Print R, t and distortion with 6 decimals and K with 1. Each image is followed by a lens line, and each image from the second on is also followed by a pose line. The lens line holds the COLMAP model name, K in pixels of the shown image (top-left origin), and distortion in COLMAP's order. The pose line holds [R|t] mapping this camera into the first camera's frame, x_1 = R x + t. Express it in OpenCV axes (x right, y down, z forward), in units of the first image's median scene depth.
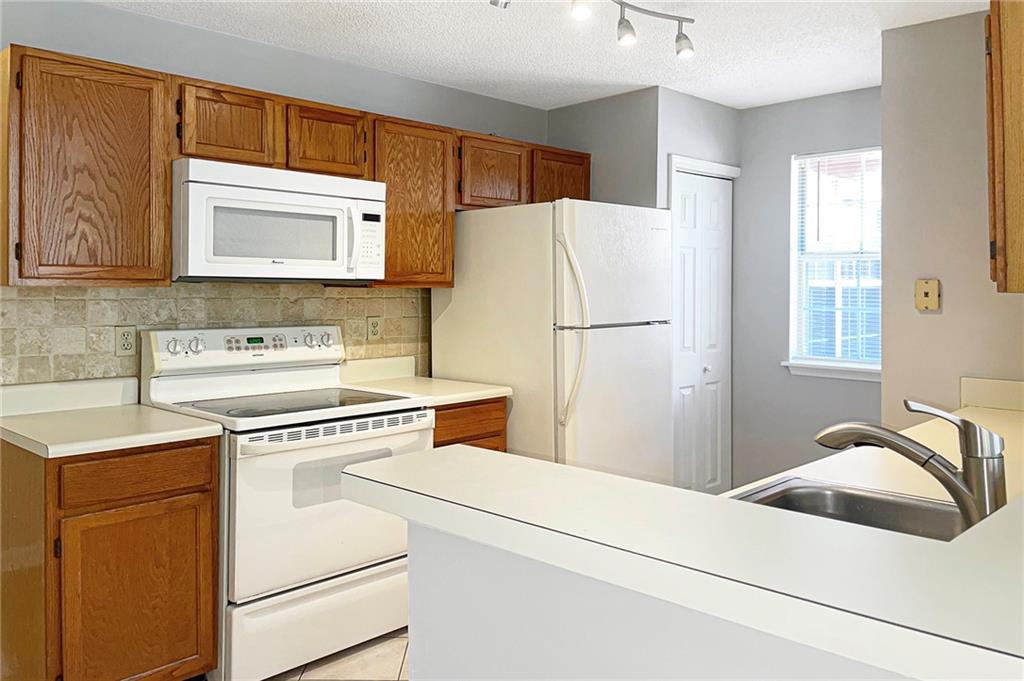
lens RADIAL K [[798.1, 0, 512.0], [0, 798.1, 340.5], [0, 0, 1]] dist [0.048666, -0.002679]
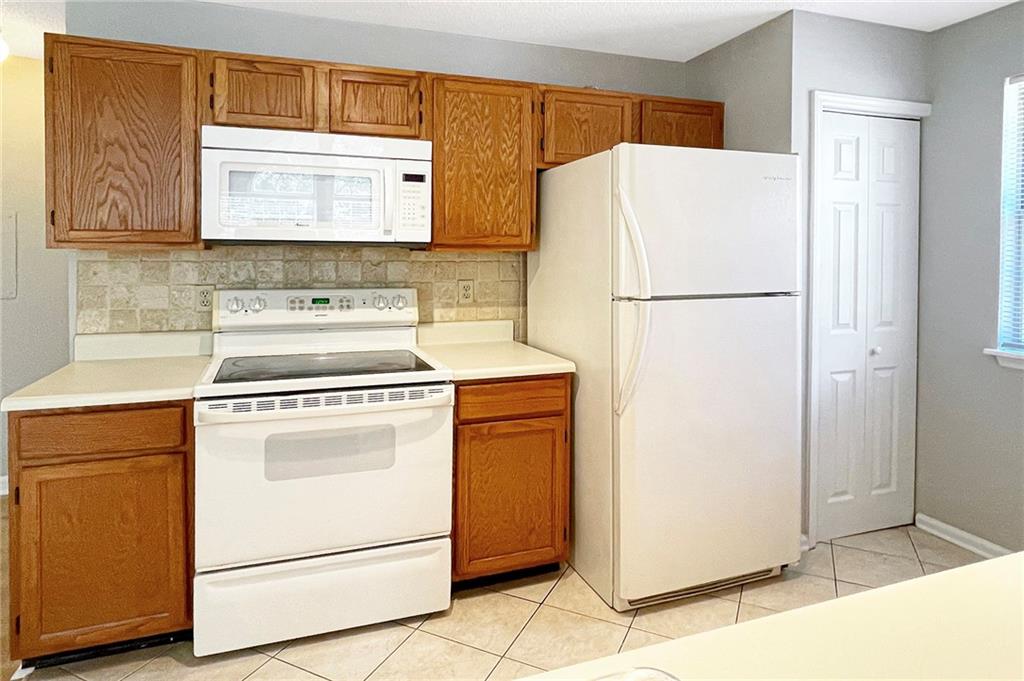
lens RADIAL K [[612.0, 0, 510.6], [0, 612.0, 284.2], [0, 0, 1]] dist [-0.005433, -0.001632]
pose [[0.901206, 0.023489, -0.432754, 0.247493], [-0.030538, 0.999490, -0.009344, -0.022124], [0.432314, 0.021636, 0.901463, 0.385099]]
